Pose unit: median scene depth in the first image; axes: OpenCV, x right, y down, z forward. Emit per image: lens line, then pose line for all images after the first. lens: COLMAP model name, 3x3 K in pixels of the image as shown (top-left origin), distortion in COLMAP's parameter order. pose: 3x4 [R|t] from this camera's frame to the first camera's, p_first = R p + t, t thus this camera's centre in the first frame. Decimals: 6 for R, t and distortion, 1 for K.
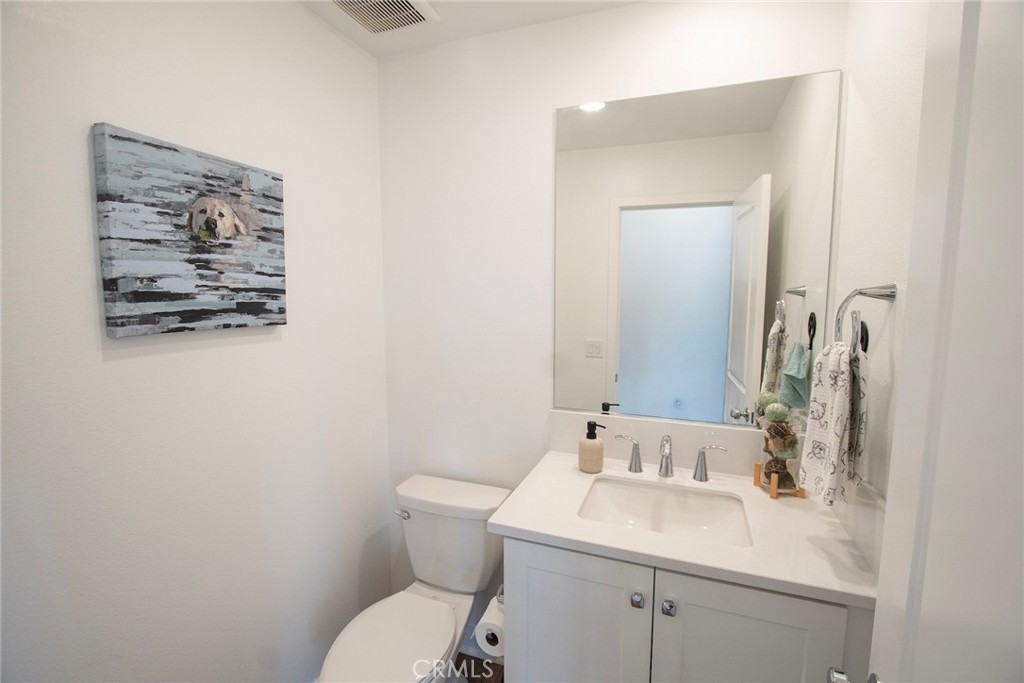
lens RADIAL K [[459.3, 0, 512.4], [0, 459.3, 339.8], [0, 0, 1]] dist [-0.023591, -0.000587]
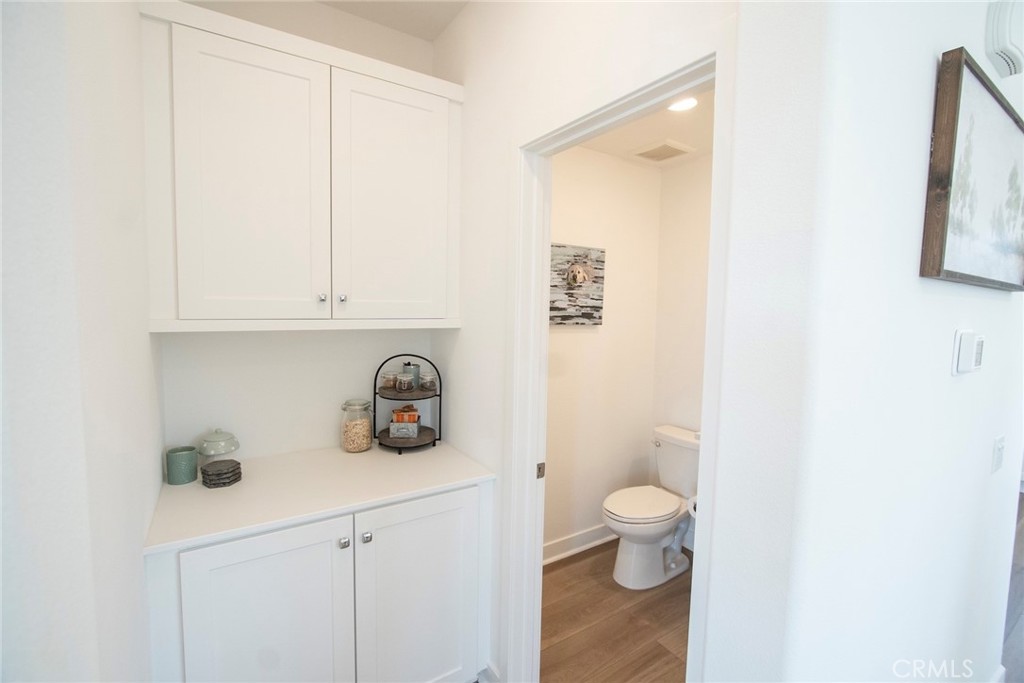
lens RADIAL K [[459.3, 0, 509.2], [0, 459.3, 343.9], [0, 0, 1]] dist [-0.023591, -0.000587]
pose [[0.818369, 0.054564, -0.572097, 0.349617], [-0.073750, 0.997223, -0.010387, 0.110838], [0.569942, 0.050693, 0.820120, -0.941889]]
